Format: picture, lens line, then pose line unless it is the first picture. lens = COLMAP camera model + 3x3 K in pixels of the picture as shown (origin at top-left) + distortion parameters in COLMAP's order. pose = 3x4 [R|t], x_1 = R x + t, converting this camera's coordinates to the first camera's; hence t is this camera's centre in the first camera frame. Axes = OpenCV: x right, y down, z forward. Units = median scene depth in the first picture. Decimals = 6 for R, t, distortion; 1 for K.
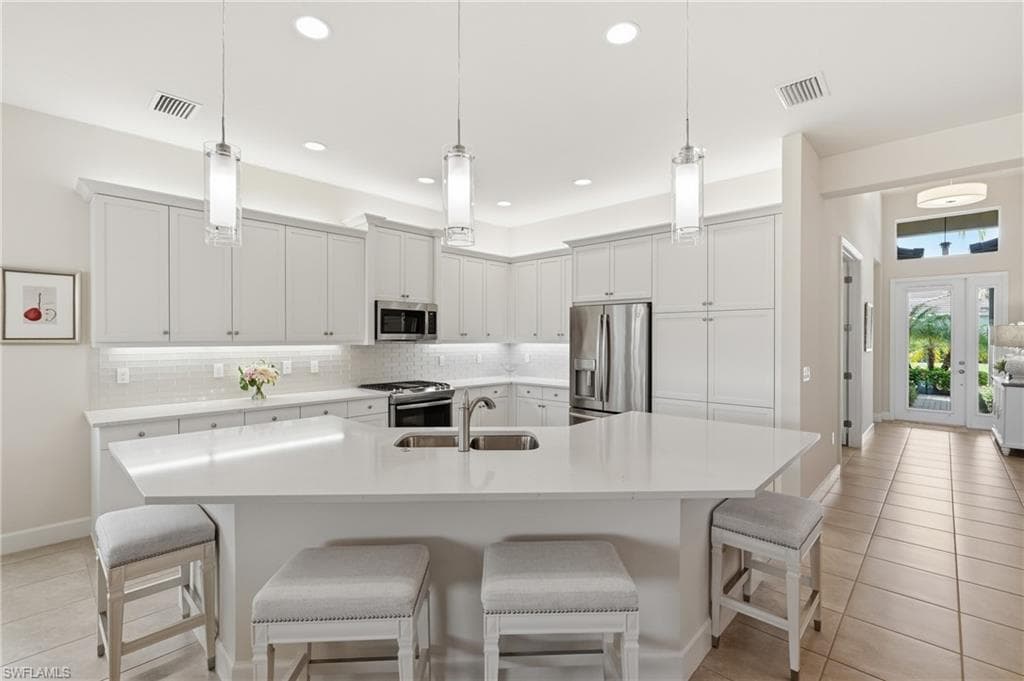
lens RADIAL K [[464.9, 0, 514.6], [0, 464.9, 337.9], [0, 0, 1]] dist [-0.010886, 0.000910]
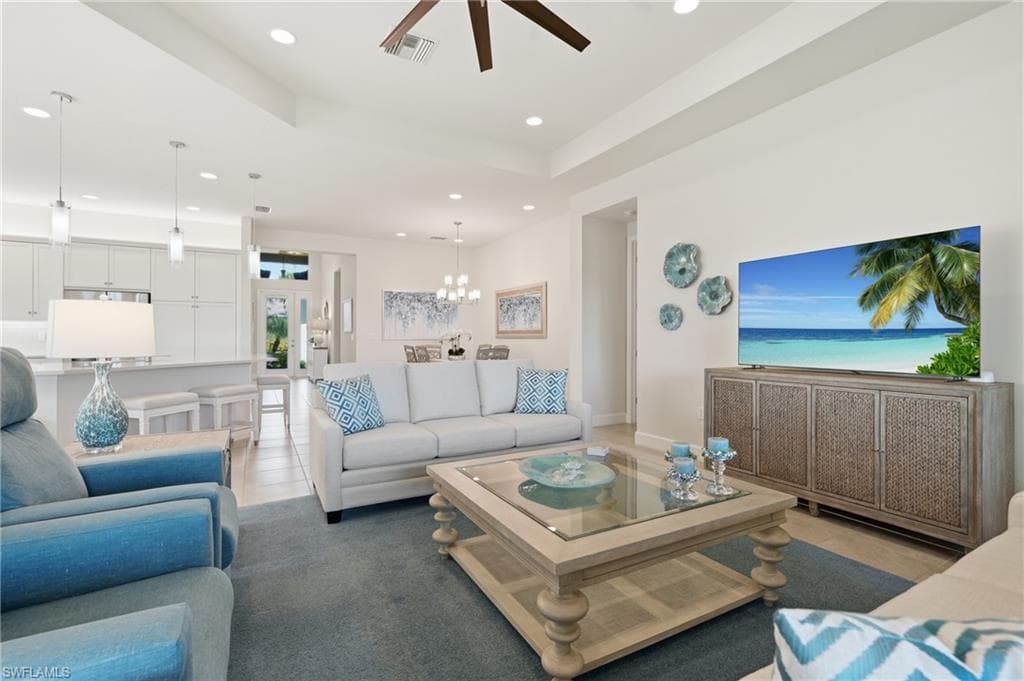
lens RADIAL K [[464.9, 0, 512.0], [0, 464.9, 339.5], [0, 0, 1]] dist [-0.010886, 0.000910]
pose [[0.308566, -0.004135, 0.951194, -0.483492], [-0.002502, 0.999984, 0.005159, 0.040068], [-0.951200, -0.003972, 0.308551, -0.365896]]
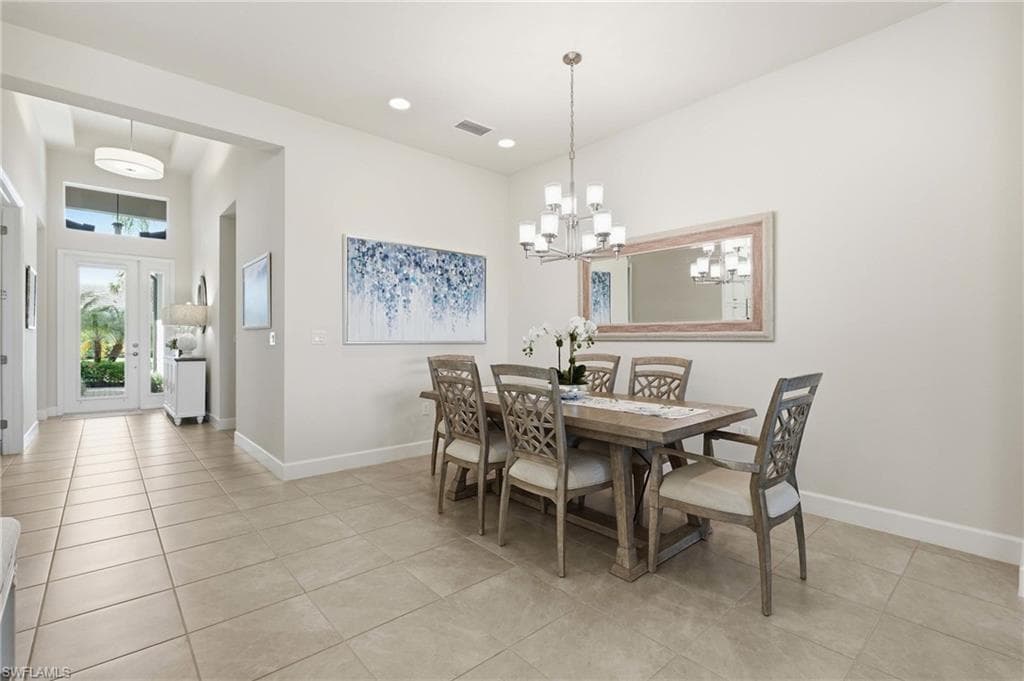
lens RADIAL K [[464.9, 0, 509.8], [0, 464.9, 345.2], [0, 0, 1]] dist [-0.010886, 0.000910]
pose [[0.098916, -0.011309, 0.995032, 0.055938], [-0.003440, 0.999926, 0.011707, 0.041579], [-0.995090, -0.004581, 0.098870, 0.096041]]
